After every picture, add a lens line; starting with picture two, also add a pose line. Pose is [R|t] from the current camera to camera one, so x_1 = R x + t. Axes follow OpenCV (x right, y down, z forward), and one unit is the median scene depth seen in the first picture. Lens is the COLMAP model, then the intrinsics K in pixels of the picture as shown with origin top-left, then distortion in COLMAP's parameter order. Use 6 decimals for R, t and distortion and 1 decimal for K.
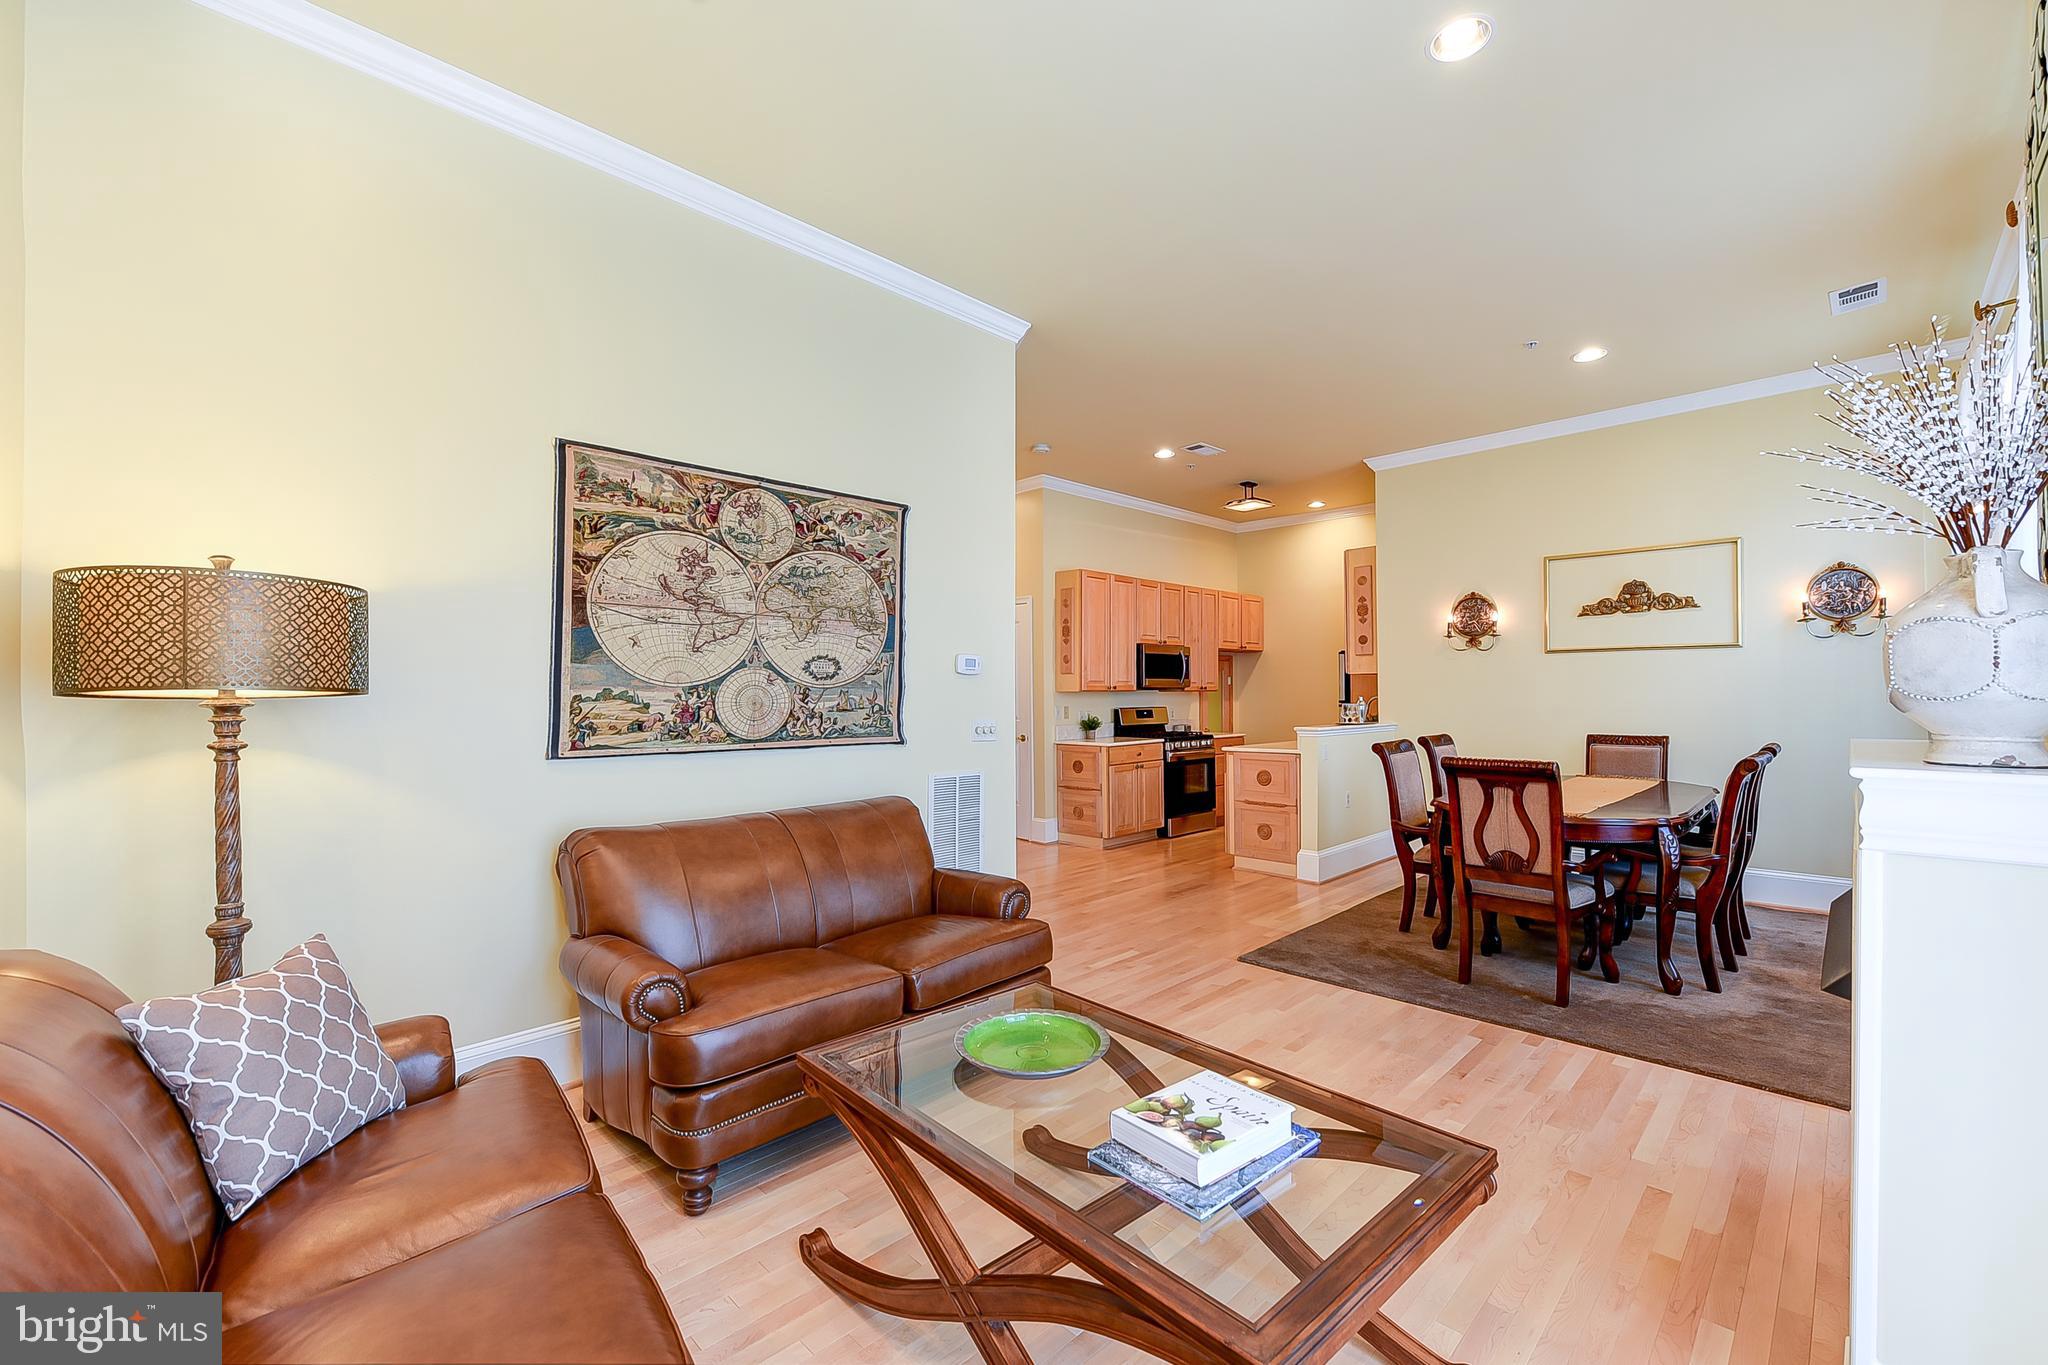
lens RADIAL K [[835.7, 0, 1036.4], [0, 835.7, 688.0], [0, 0, 1]] dist [-0.007698, -0.000216]
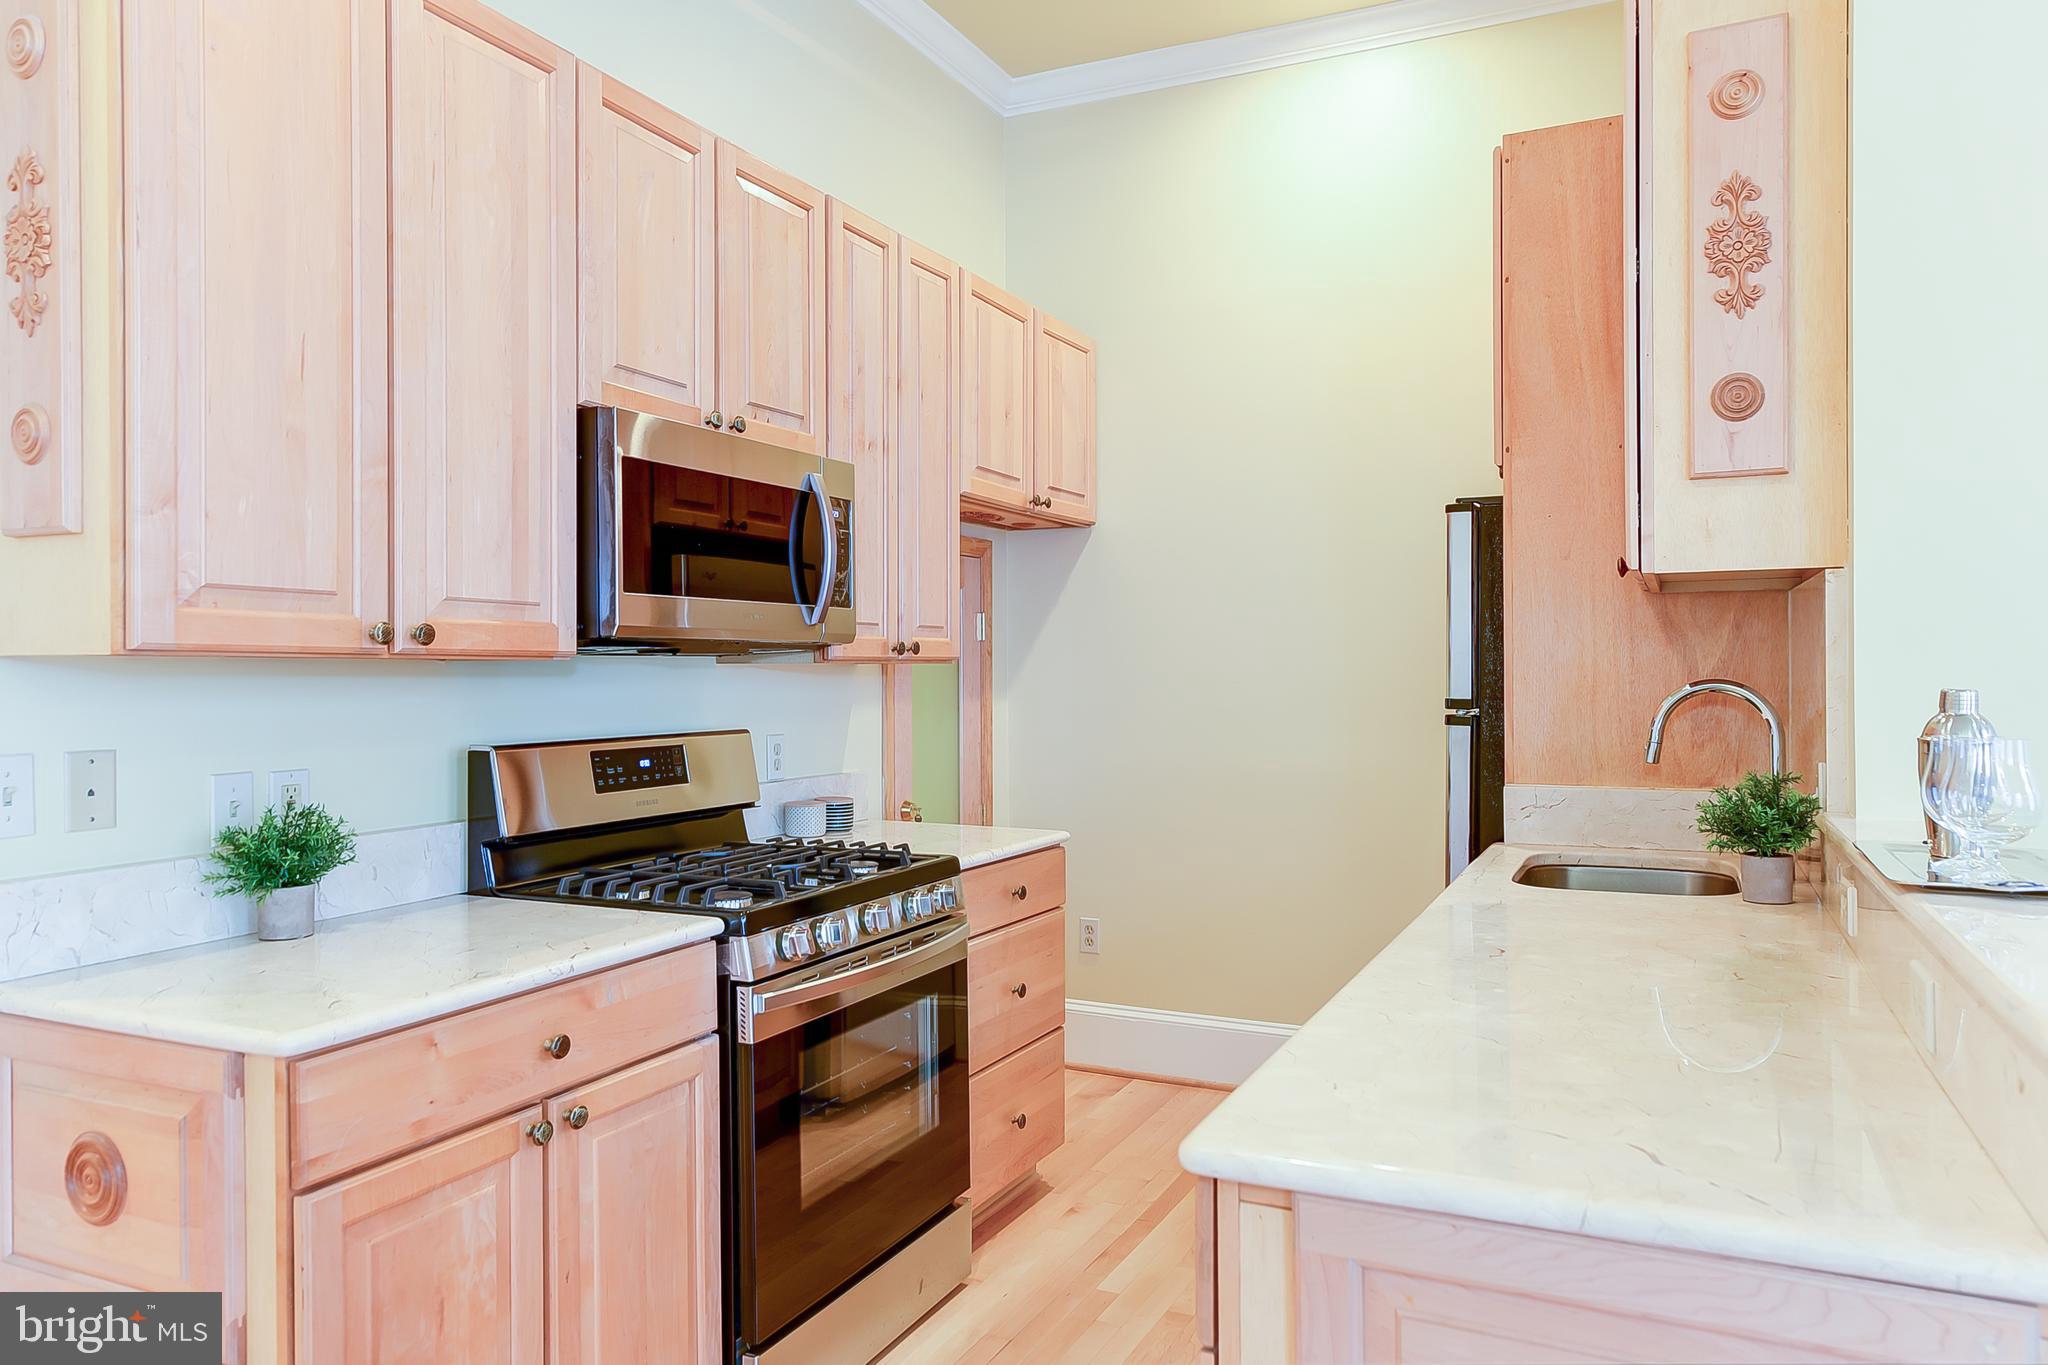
lens RADIAL K [[1381.6, 0, 1043.7], [0, 1381.6, 678.6], [0, 0, 1]] dist [0.004138, 0.002596]
pose [[0.942278, -0.002180, 0.334824, 0.126864], [-0.001142, 0.999952, 0.009726, 0.005826], [-0.334830, -0.009547, 0.942230, 0.745905]]
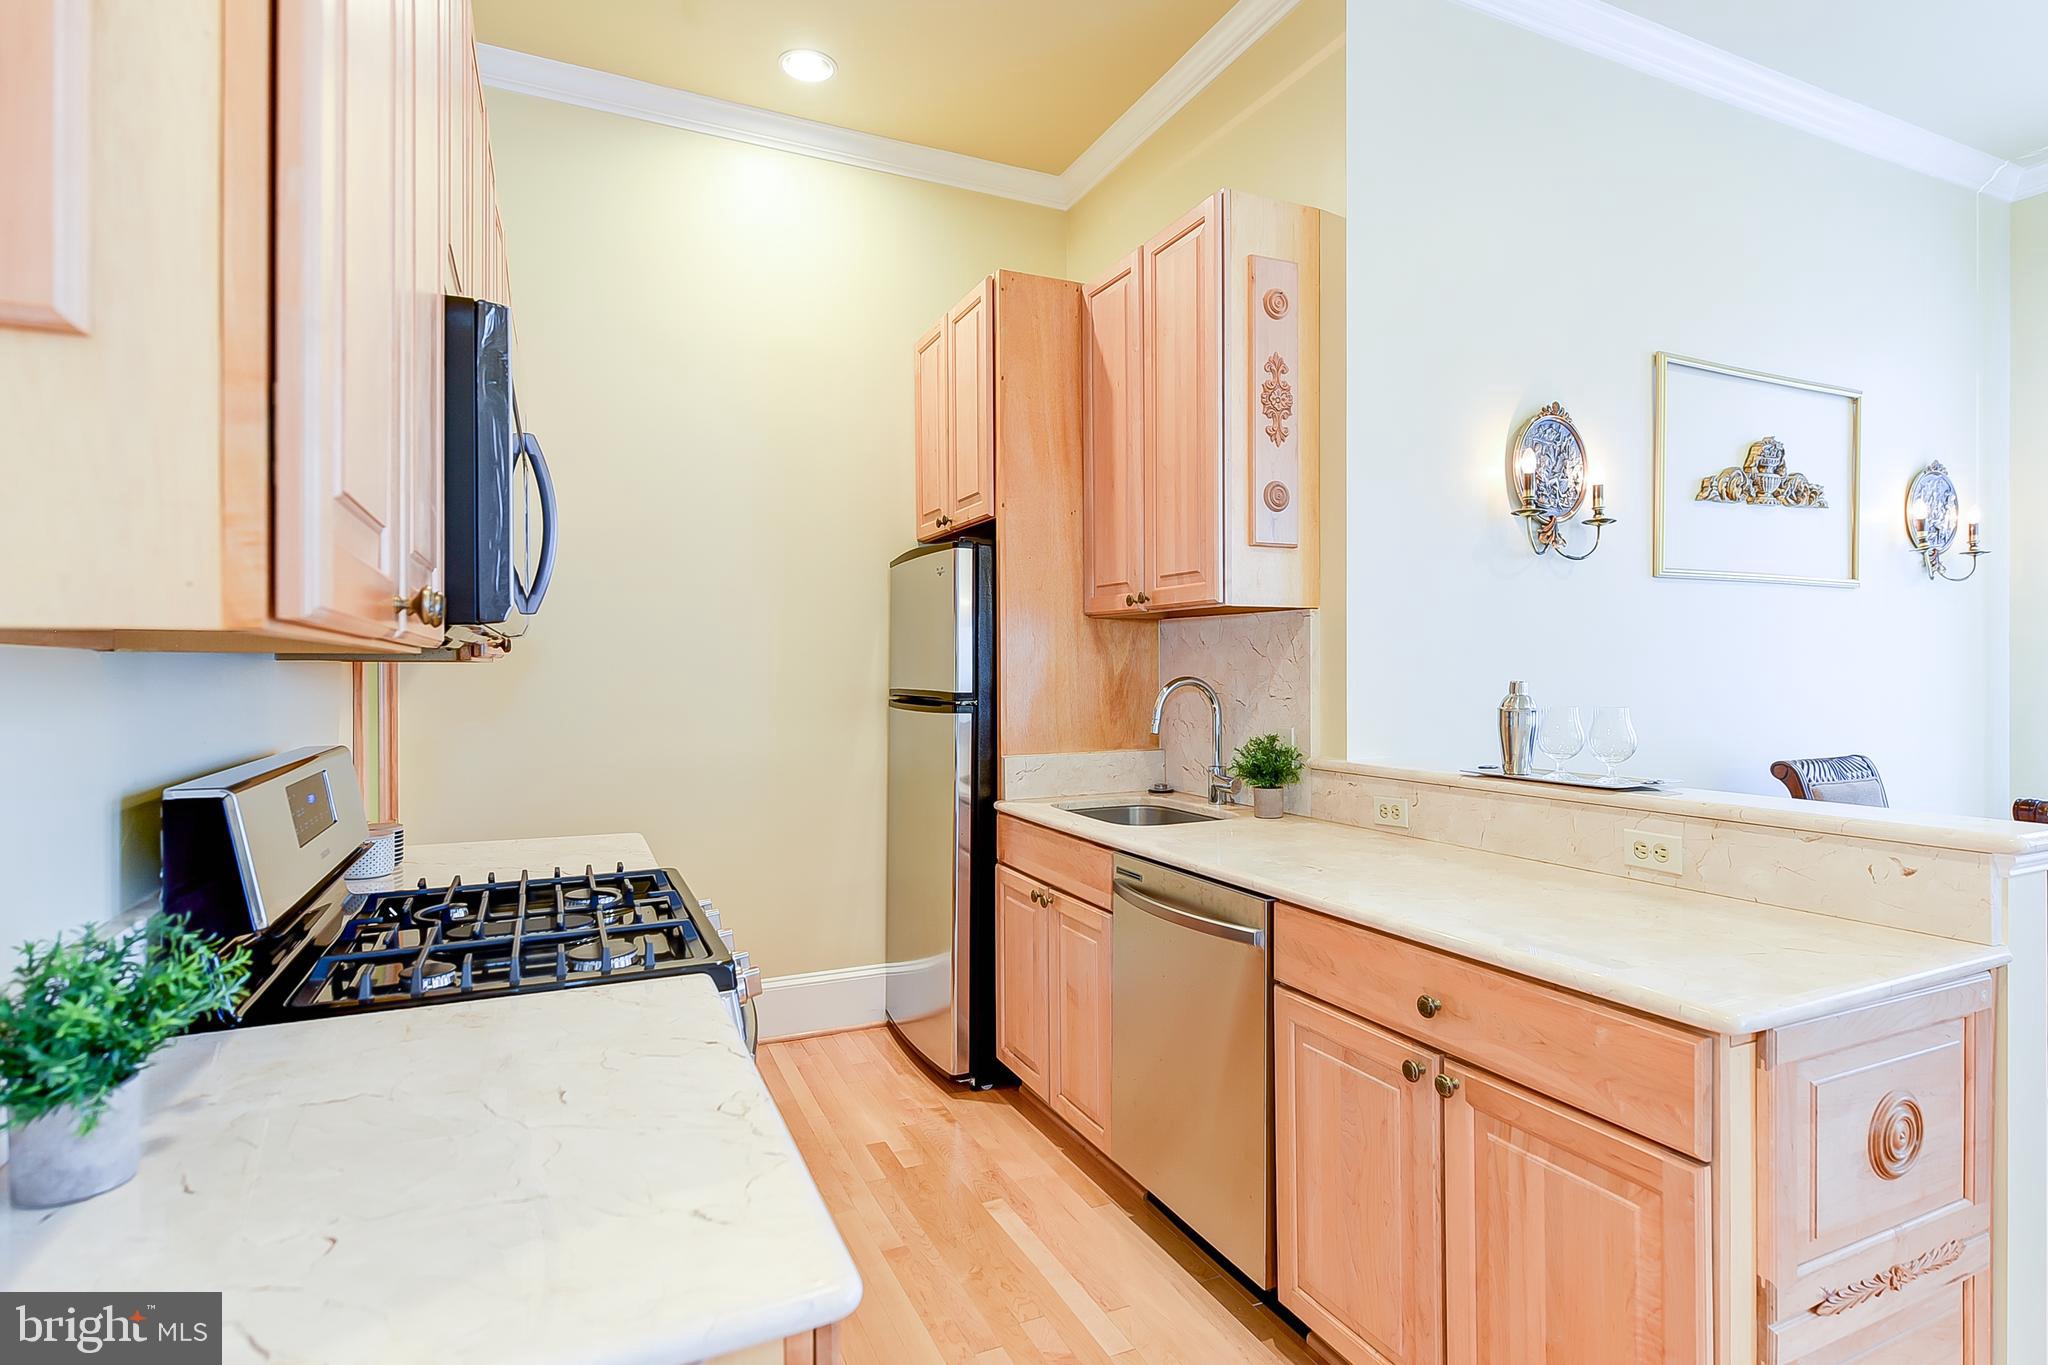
lens RADIAL K [[1053.7, 0, 1024.0], [0, 1053.7, 682.5], [0, 0, 1]] dist [-0.016462, -0.000138]
pose [[0.332361, -0.010706, 0.943091, -0.008706], [-0.003875, 0.999912, 0.012717, 0.006613], [-0.943144, -0.007881, 0.332290, 0.958178]]
